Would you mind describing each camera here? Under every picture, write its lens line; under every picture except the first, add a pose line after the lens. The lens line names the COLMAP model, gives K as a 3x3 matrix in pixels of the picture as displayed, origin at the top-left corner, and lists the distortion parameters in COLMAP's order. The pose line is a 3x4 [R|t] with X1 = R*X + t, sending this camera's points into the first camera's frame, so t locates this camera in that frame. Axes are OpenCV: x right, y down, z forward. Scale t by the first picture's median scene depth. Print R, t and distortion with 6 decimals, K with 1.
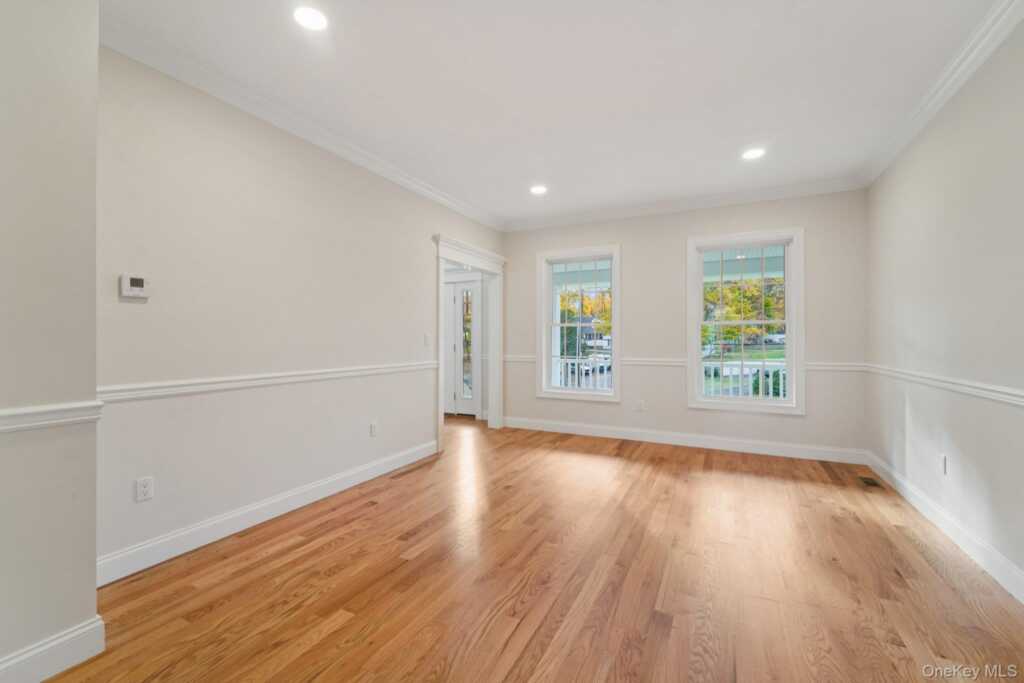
lens RADIAL K [[421.6, 0, 511.8], [0, 421.6, 339.8], [0, 0, 1]] dist [0.014559, -0.003486]
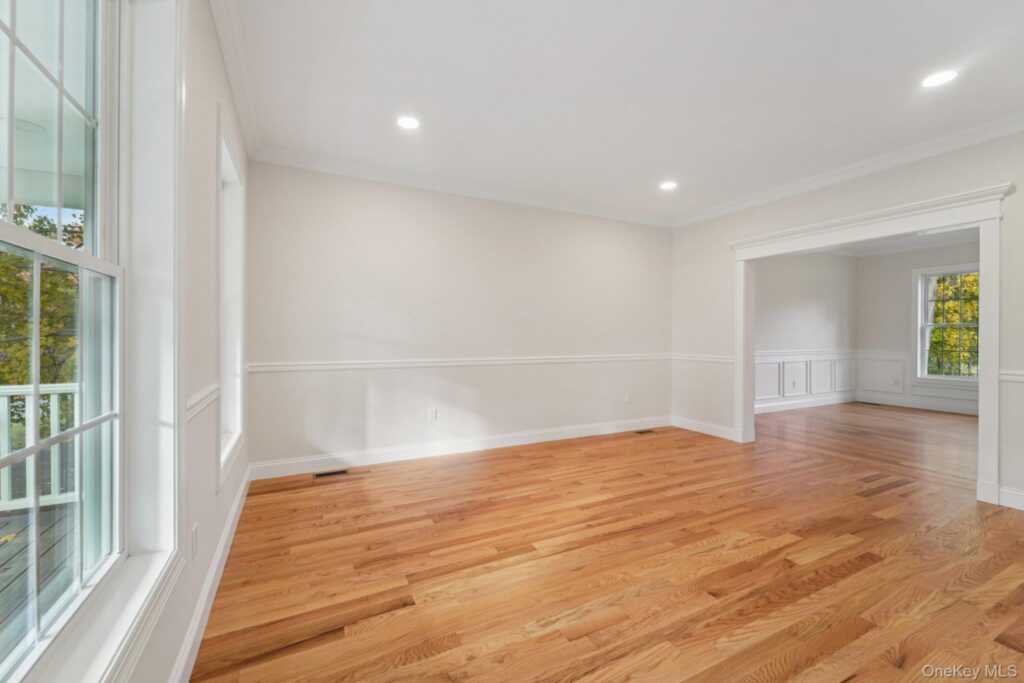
lens RADIAL K [[421.6, 0, 513.8], [0, 421.6, 339.3], [0, 0, 1]] dist [0.014559, -0.003486]
pose [[-0.811823, -0.010103, 0.583817, -0.141796], [-0.006094, 0.999942, 0.008830, -0.003652], [-0.583872, 0.003611, -0.811838, 1.994056]]
